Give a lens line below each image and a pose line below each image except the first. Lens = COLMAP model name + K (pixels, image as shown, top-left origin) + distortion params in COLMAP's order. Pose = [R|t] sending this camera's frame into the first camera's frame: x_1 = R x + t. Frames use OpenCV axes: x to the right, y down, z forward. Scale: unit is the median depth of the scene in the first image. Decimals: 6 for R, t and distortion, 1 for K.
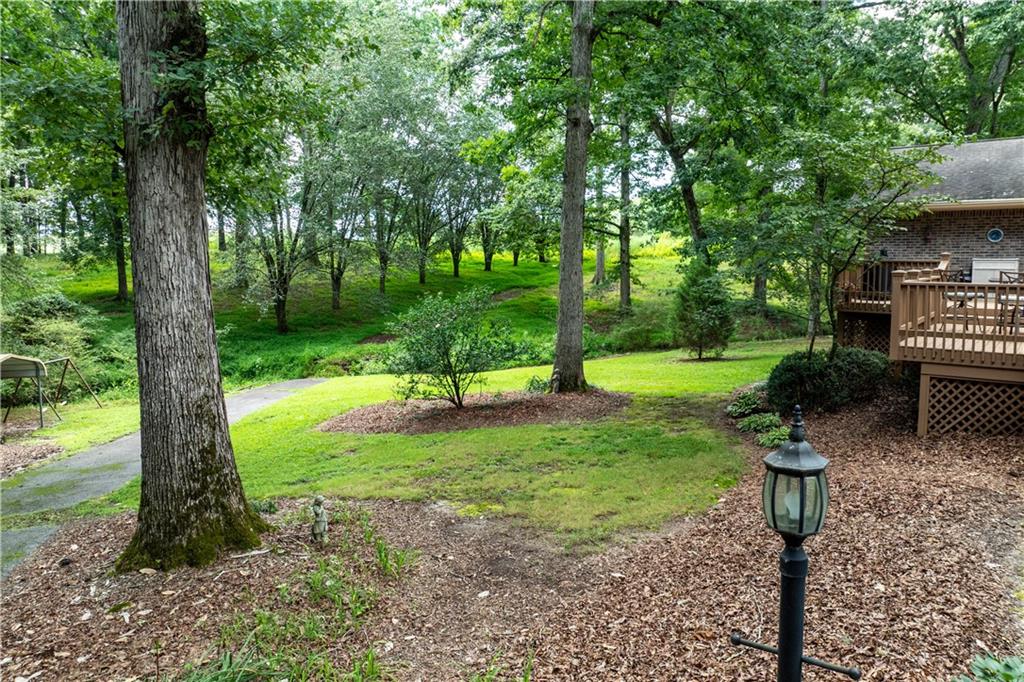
lens RADIAL K [[723.9, 0, 517.6], [0, 723.9, 339.7], [0, 0, 1]] dist [-0.038620, 0.000646]
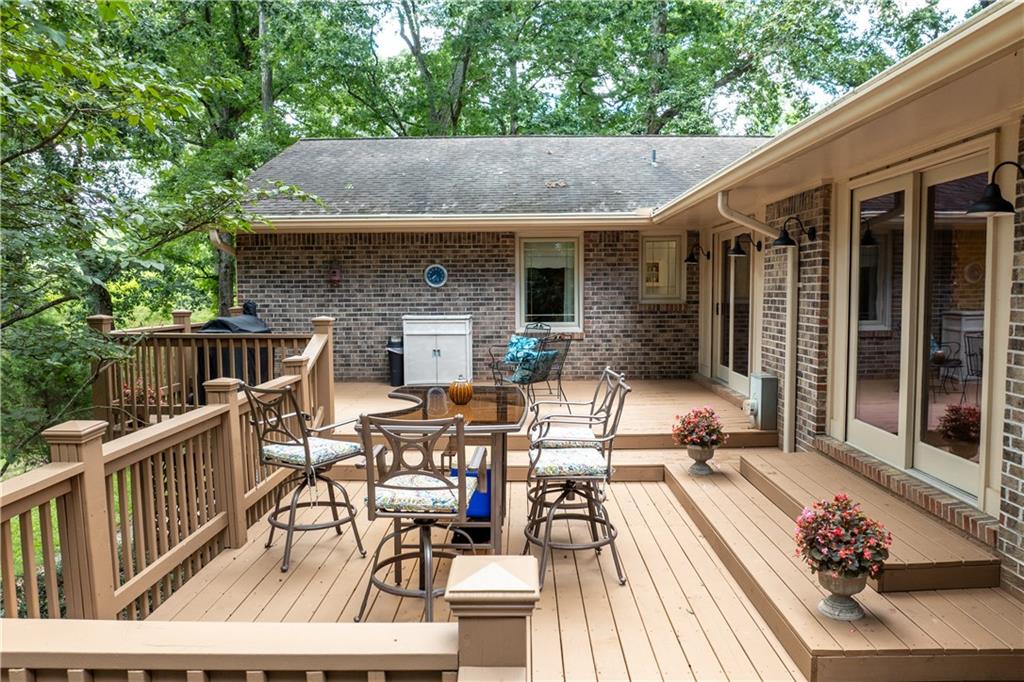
lens RADIAL K [[723.9, 0, 517.6], [0, 723.9, 339.7], [0, 0, 1]] dist [-0.038620, 0.000646]
pose [[0.801270, -0.039660, 0.596988, 0.364675], [0.065844, 0.997585, -0.022102, -0.076209], [-0.594669, 0.057018, 0.801946, 0.479077]]
